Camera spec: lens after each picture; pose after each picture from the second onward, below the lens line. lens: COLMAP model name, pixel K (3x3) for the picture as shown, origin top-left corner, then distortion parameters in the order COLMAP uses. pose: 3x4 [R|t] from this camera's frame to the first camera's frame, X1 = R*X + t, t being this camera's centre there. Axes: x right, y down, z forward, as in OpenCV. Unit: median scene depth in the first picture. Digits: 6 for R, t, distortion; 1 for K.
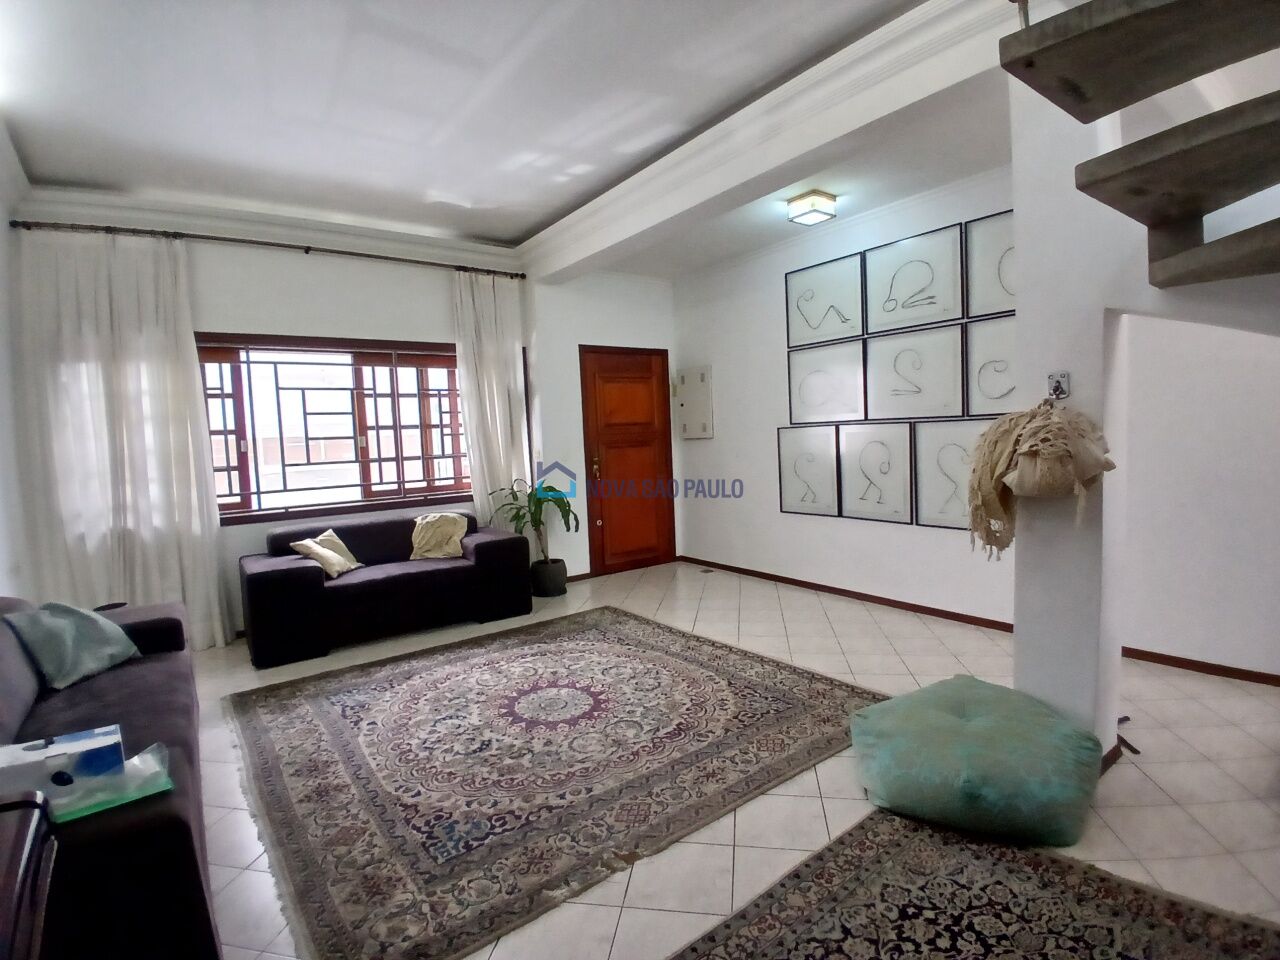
lens RADIAL K [[638.1, 0, 643.0], [0, 638.1, 476.9], [0, 0, 1]] dist [0.005598, -0.045790]
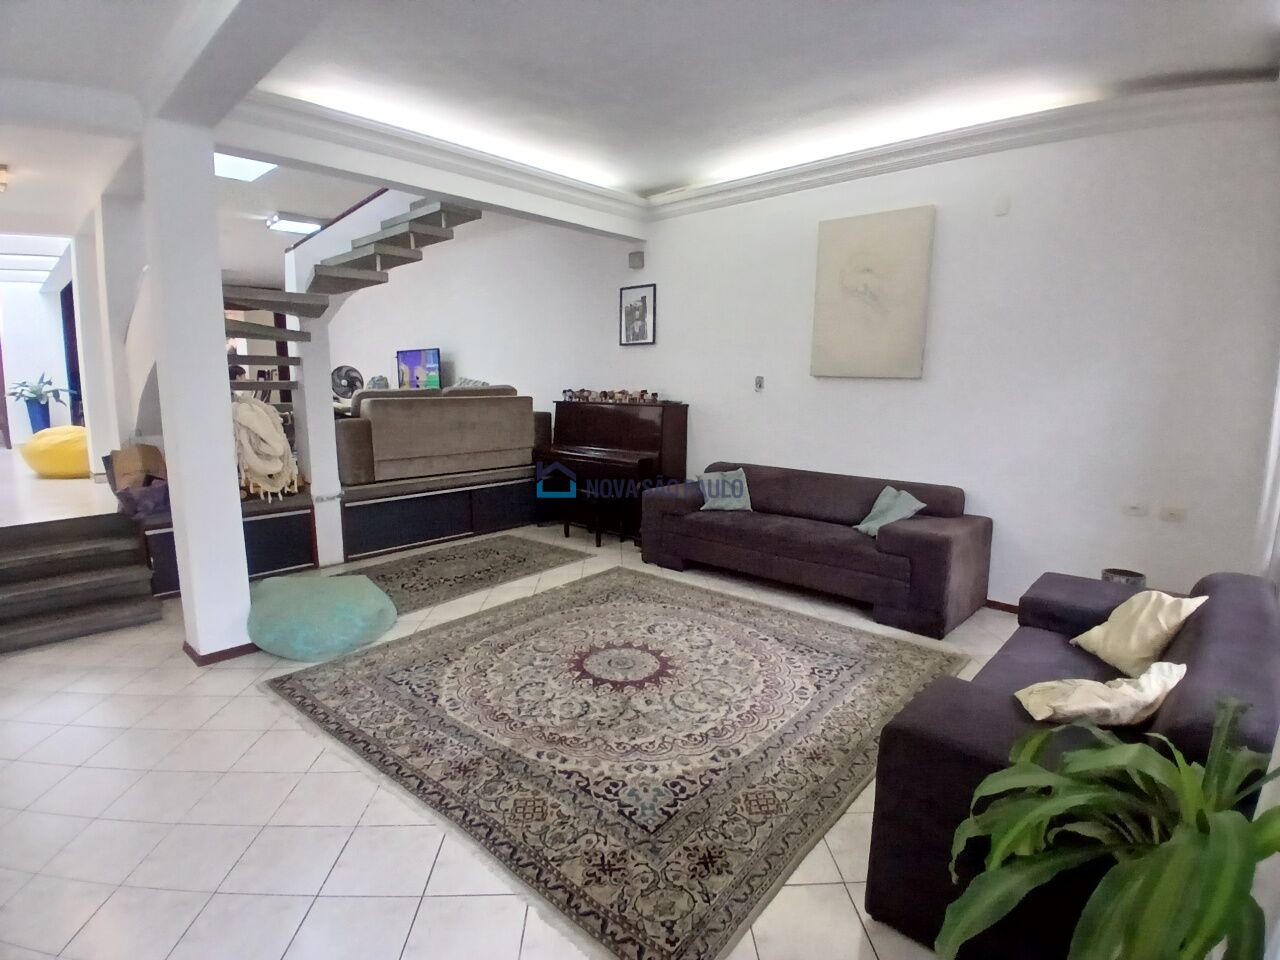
lens RADIAL K [[638.1, 0, 643.0], [0, 638.1, 476.9], [0, 0, 1]] dist [0.005598, -0.045790]
pose [[-0.979638, 0.067017, -0.189257, 0.002420], [0.023808, 0.974771, 0.221936, -0.158261], [0.199356, 0.212911, -0.956518, 1.793668]]
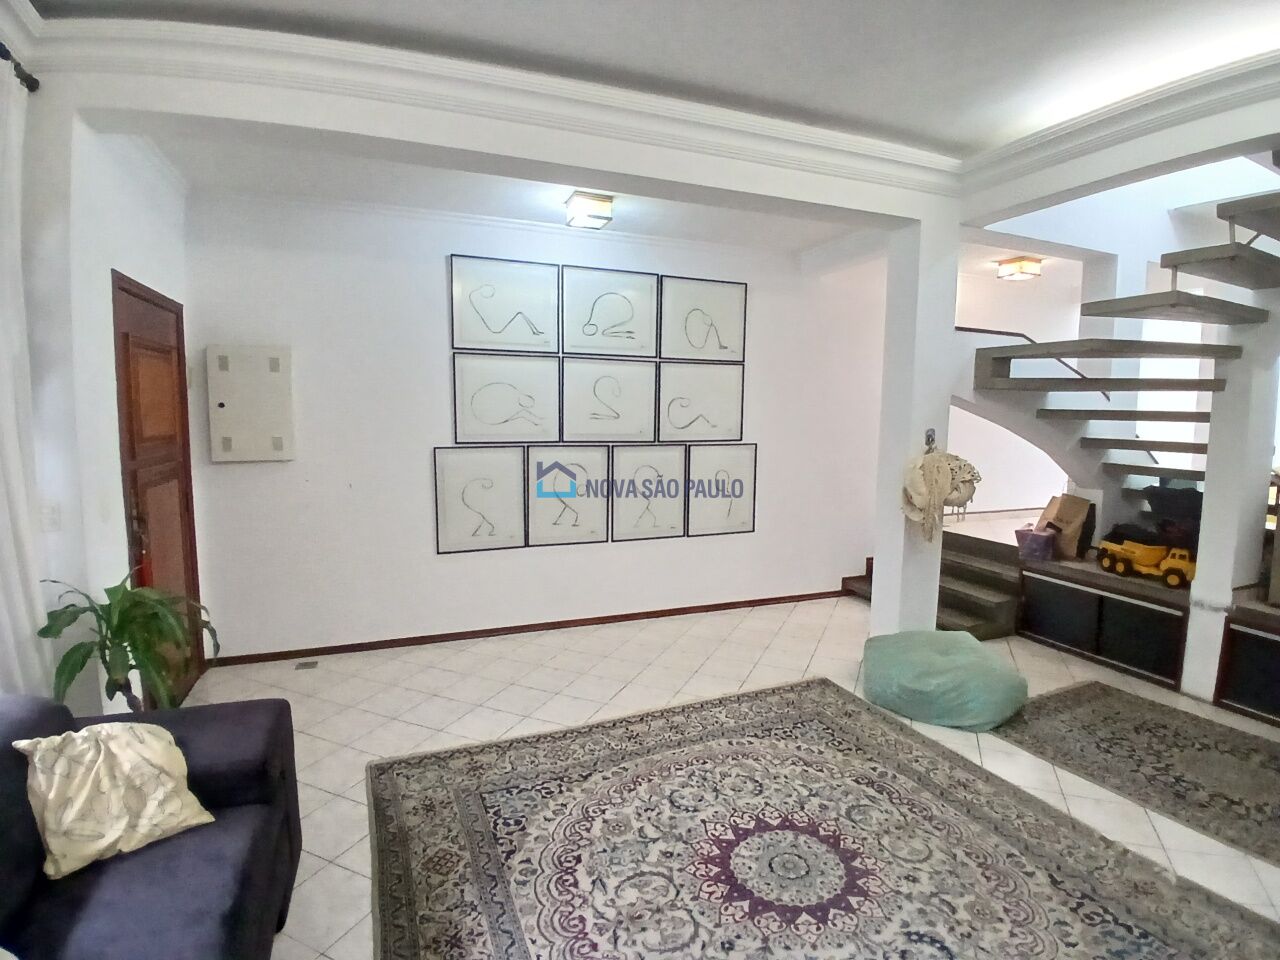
lens RADIAL K [[638.1, 0, 643.0], [0, 638.1, 476.9], [0, 0, 1]] dist [0.005598, -0.045790]
pose [[0.250004, -0.054496, 0.966710, -0.772537], [0.044672, 0.998001, 0.044707, -0.103025], [-0.967214, 0.032008, 0.251939, 0.893726]]
